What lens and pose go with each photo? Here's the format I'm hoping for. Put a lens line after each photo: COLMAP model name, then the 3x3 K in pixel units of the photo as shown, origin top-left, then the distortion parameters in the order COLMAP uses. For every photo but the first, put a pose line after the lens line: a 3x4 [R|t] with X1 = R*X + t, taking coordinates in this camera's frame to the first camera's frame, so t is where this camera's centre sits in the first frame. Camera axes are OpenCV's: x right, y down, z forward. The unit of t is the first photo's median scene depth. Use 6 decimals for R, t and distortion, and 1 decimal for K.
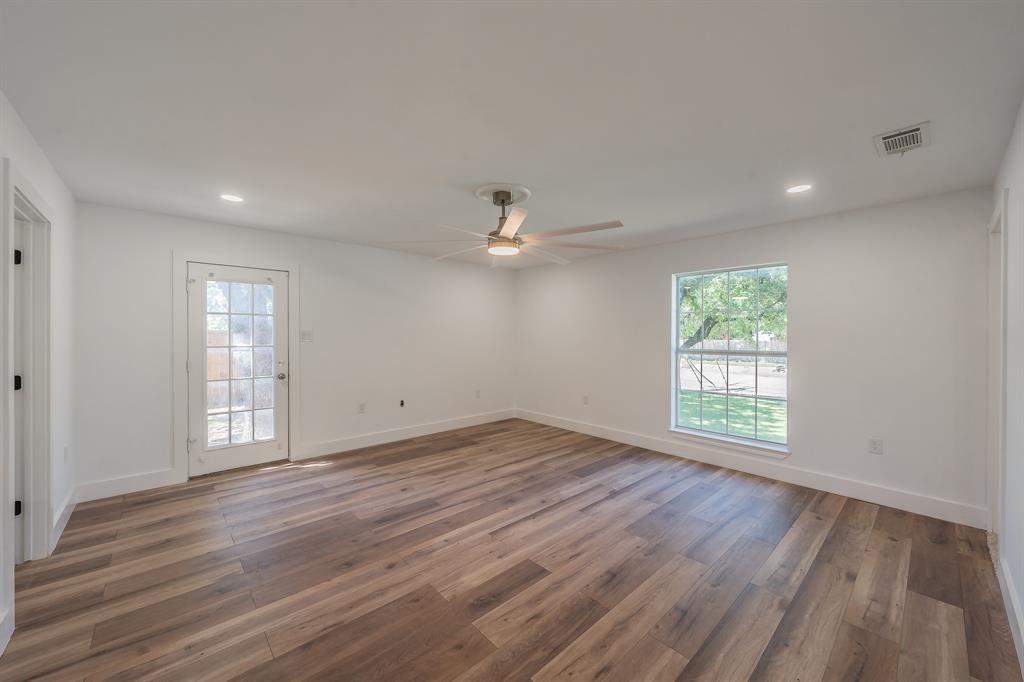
lens RADIAL K [[379.1, 0, 511.3], [0, 379.1, 337.6], [0, 0, 1]] dist [0.001006, -0.000169]
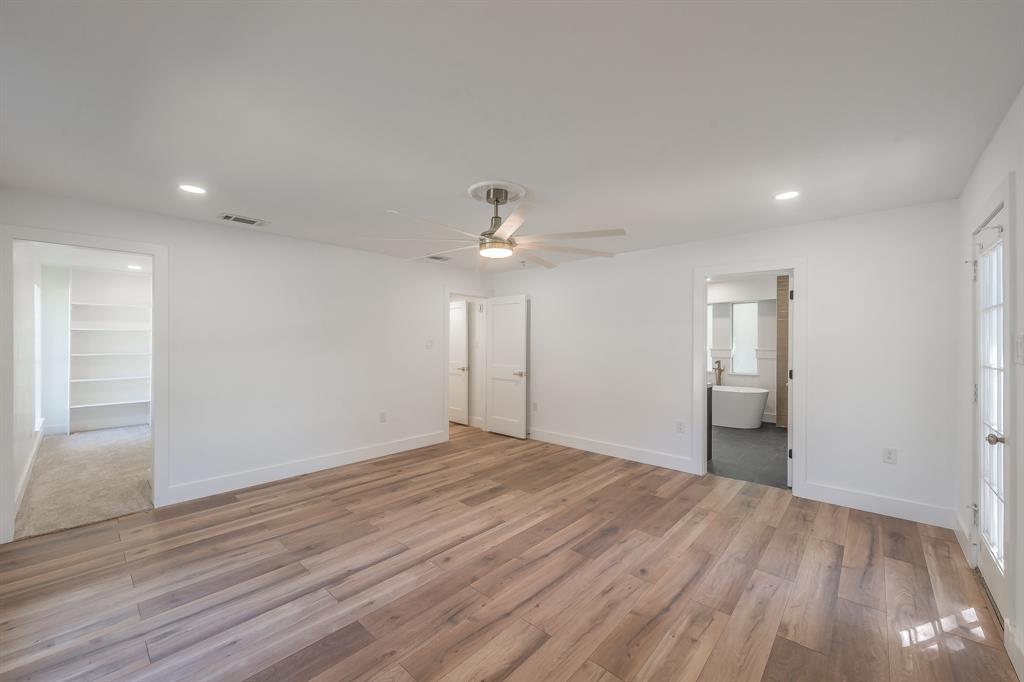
lens RADIAL K [[407.7, 0, 511.5], [0, 407.7, 340.6], [0, 0, 1]] dist [-0.001502, 0.001125]
pose [[-0.995379, -0.006574, -0.095797, 0.039827], [-0.006886, 0.999972, 0.002924, -0.027401], [0.095775, 0.003570, -0.995397, 2.056846]]
